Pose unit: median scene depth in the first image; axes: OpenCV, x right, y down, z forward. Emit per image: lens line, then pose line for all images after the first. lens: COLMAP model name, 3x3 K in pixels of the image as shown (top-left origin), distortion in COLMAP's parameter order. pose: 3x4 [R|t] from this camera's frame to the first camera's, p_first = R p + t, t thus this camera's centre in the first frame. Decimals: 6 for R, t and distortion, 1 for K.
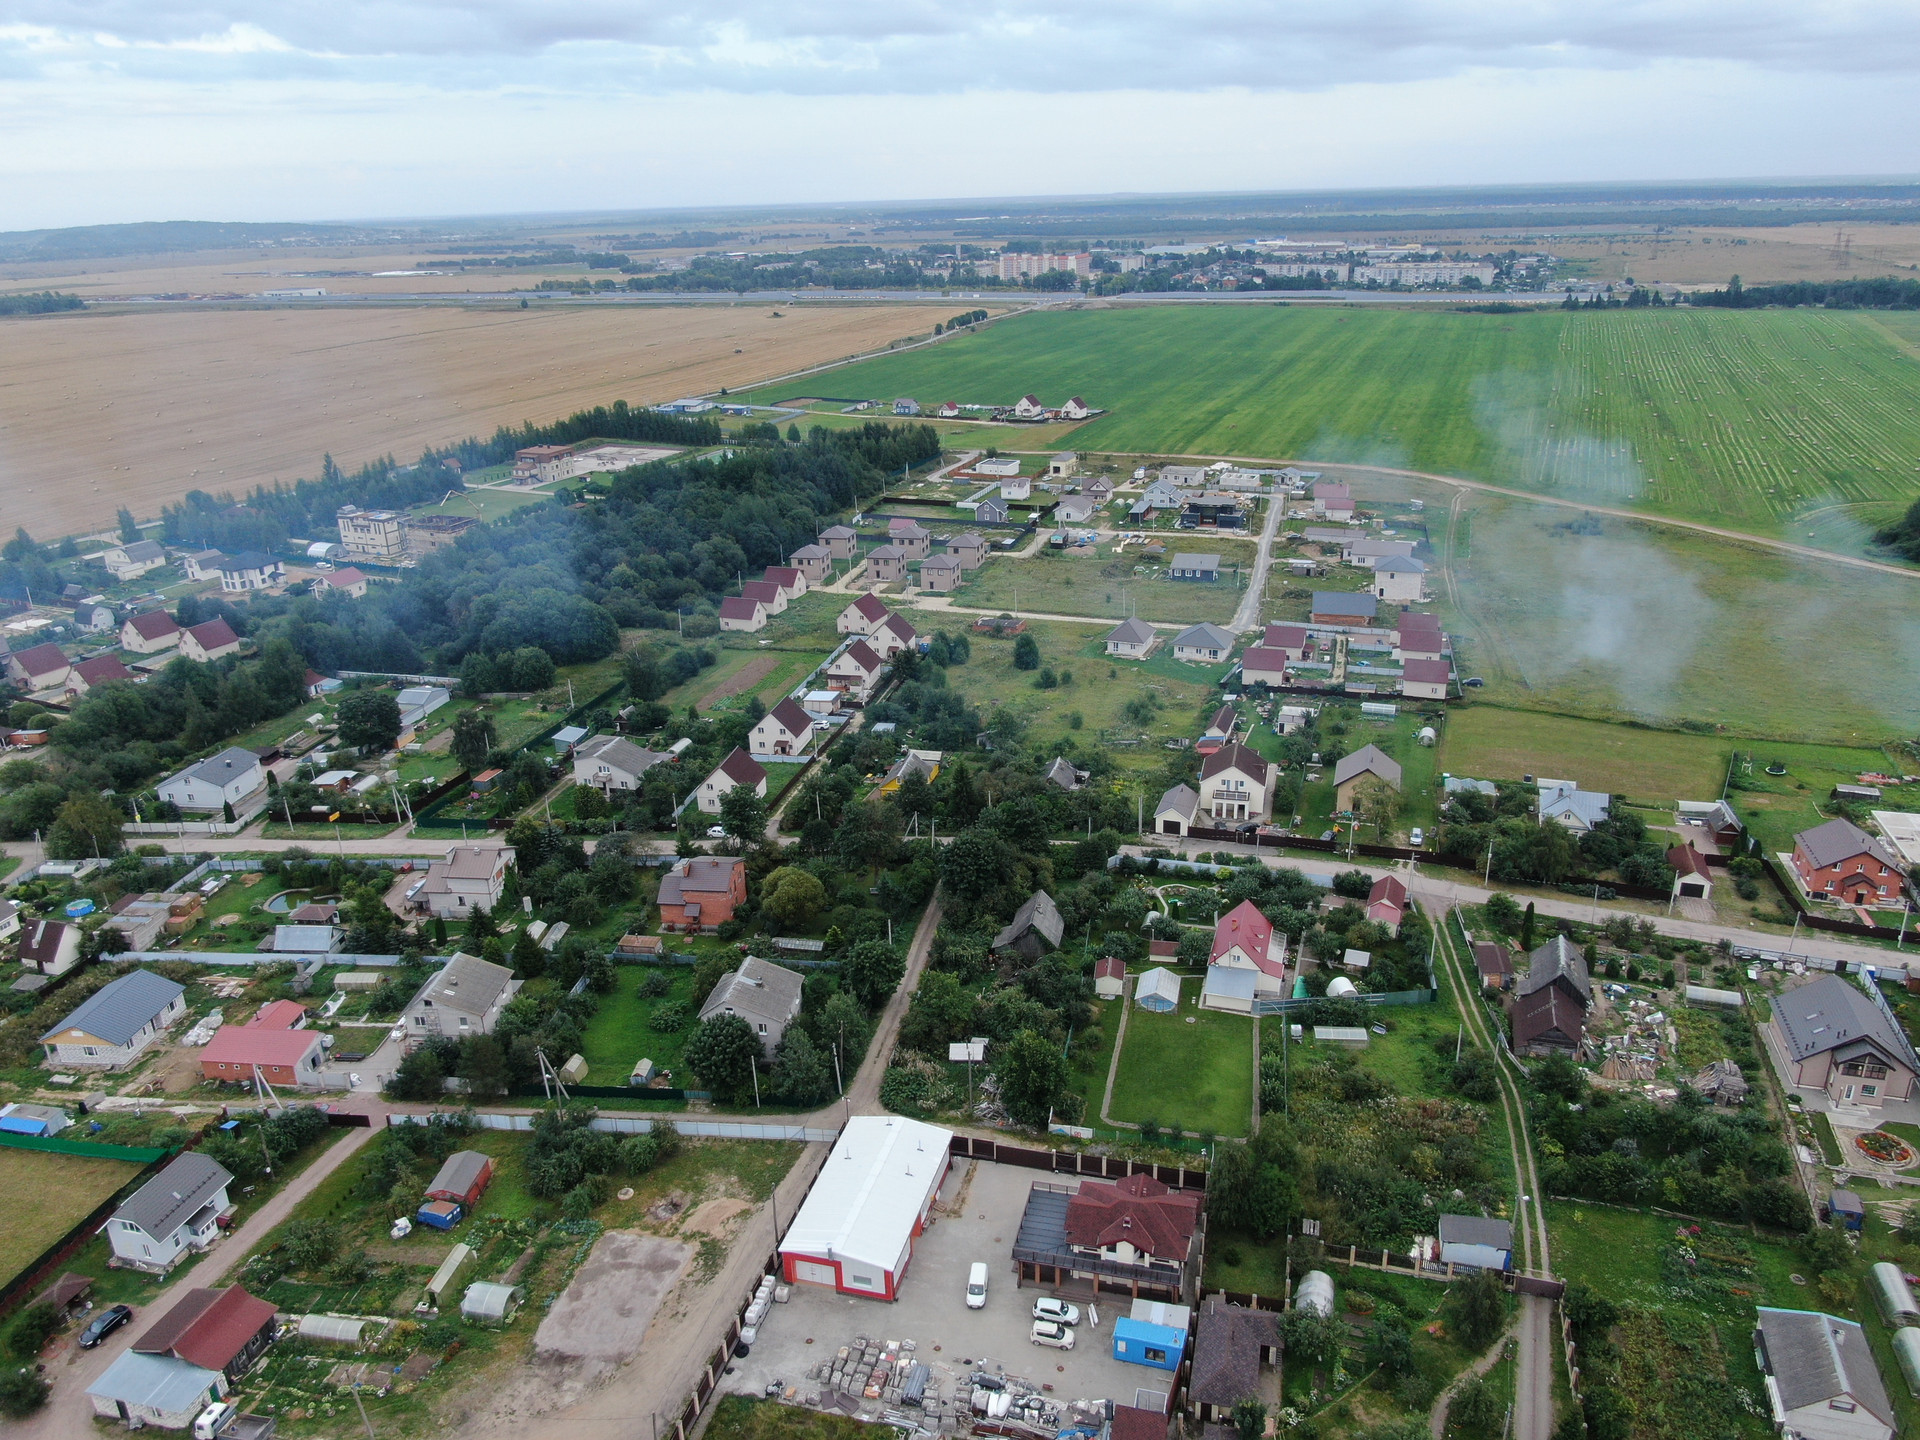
lens RADIAL K [[1384.8, 0, 955.1], [0, 1384.8, 720.6], [0, 0, 1]] dist [-0.017549, 0.006057]
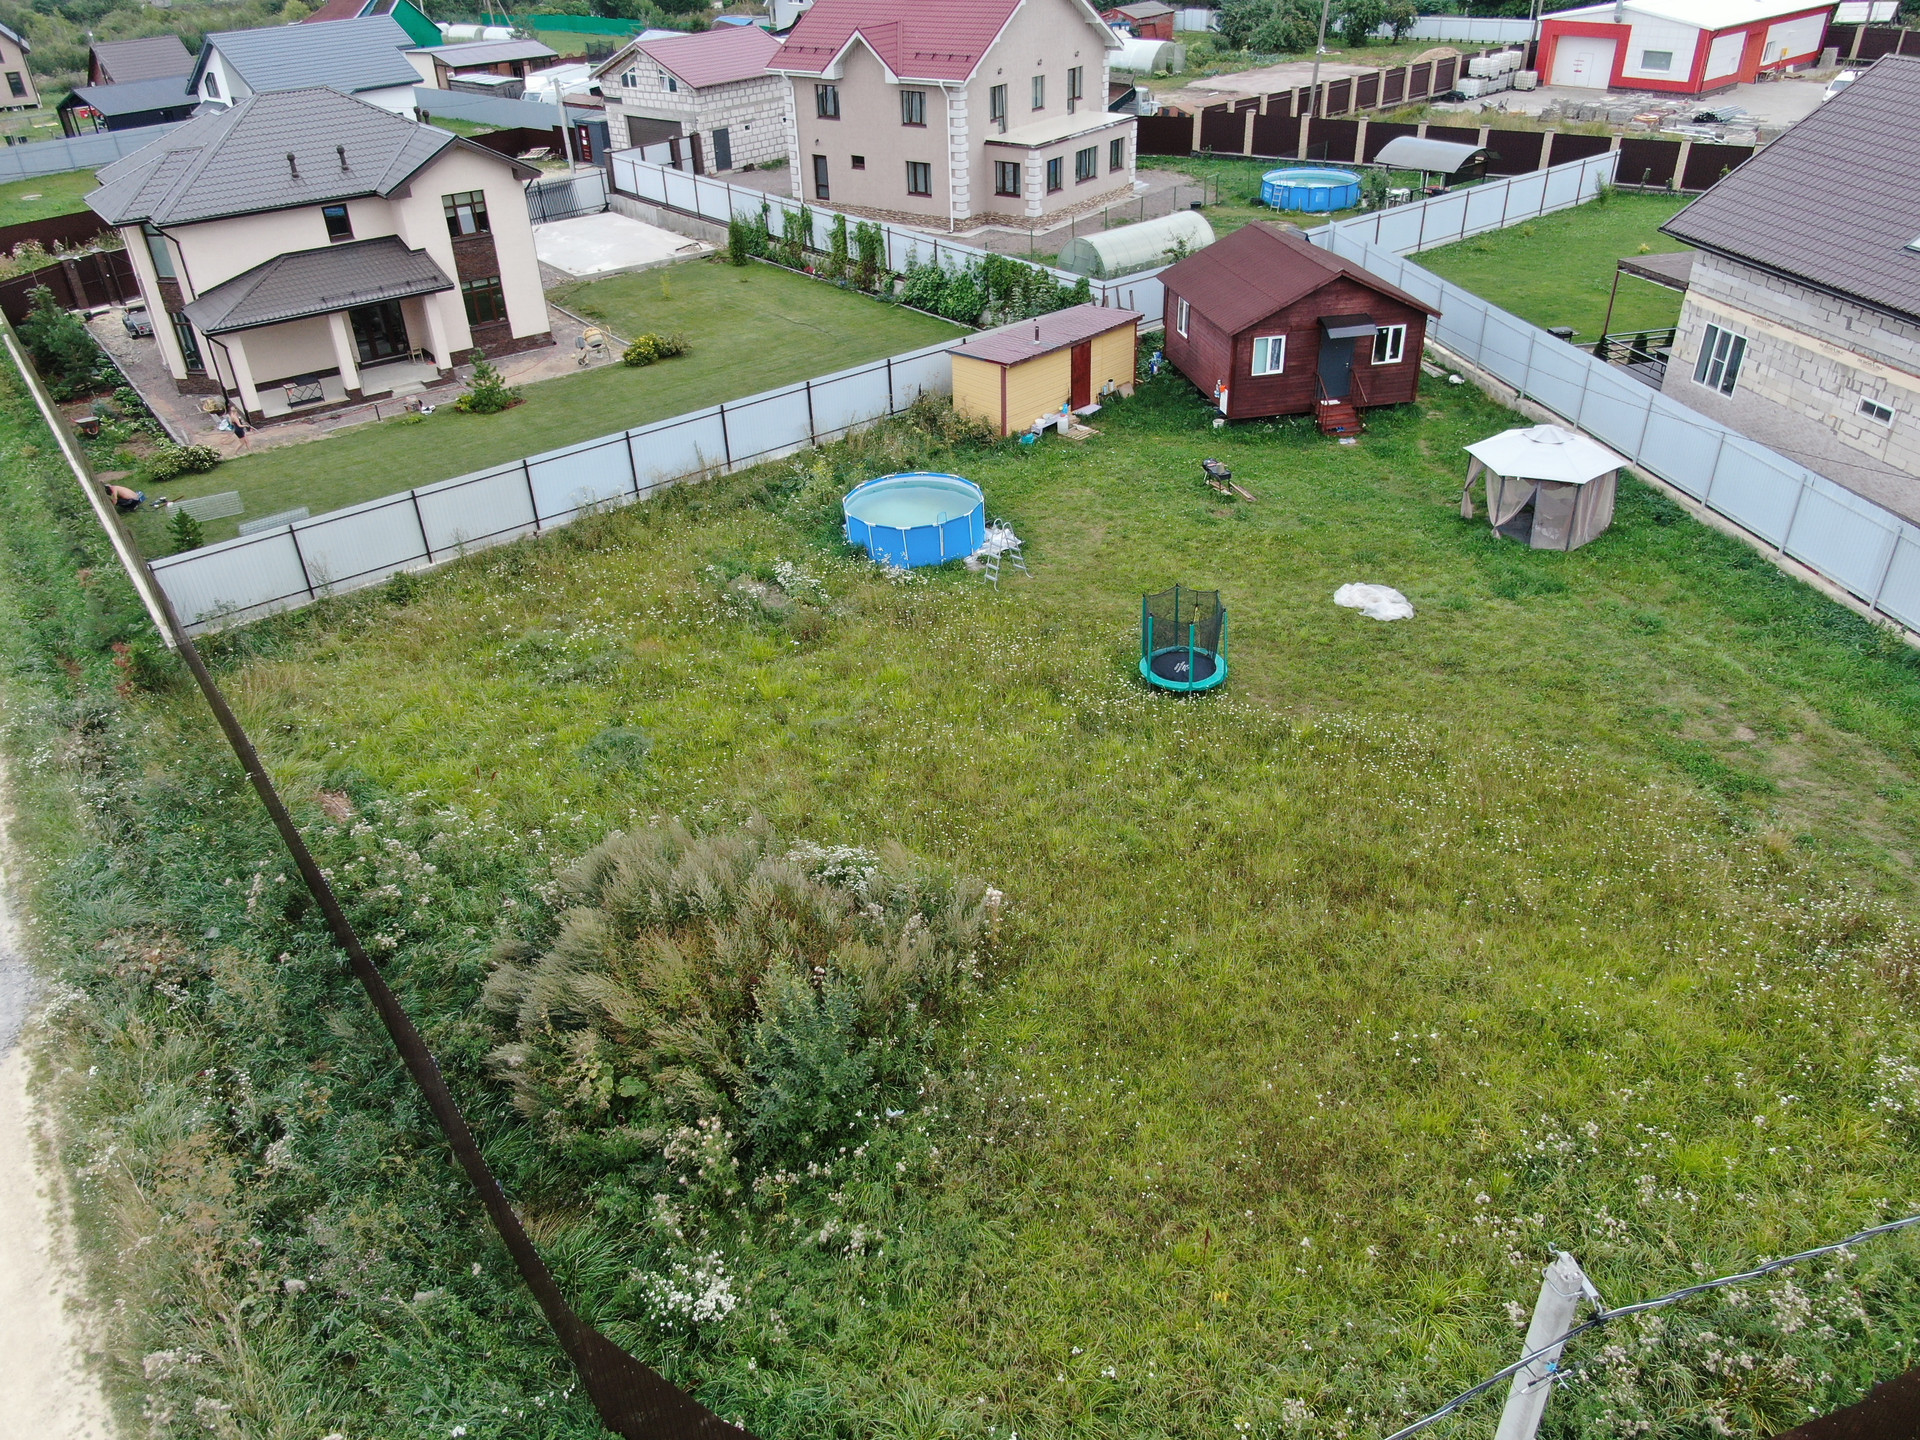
lens RADIAL K [[1384.8, 0, 955.4], [0, 1384.8, 719.9], [0, 0, 1]] dist [-0.017549, 0.006057]
pose [[0.852103, 0.281212, -0.441406, 0.028915], [-0.182385, 0.950069, 0.253191, 0.639798], [0.490567, -0.135239, 0.860845, 0.230265]]
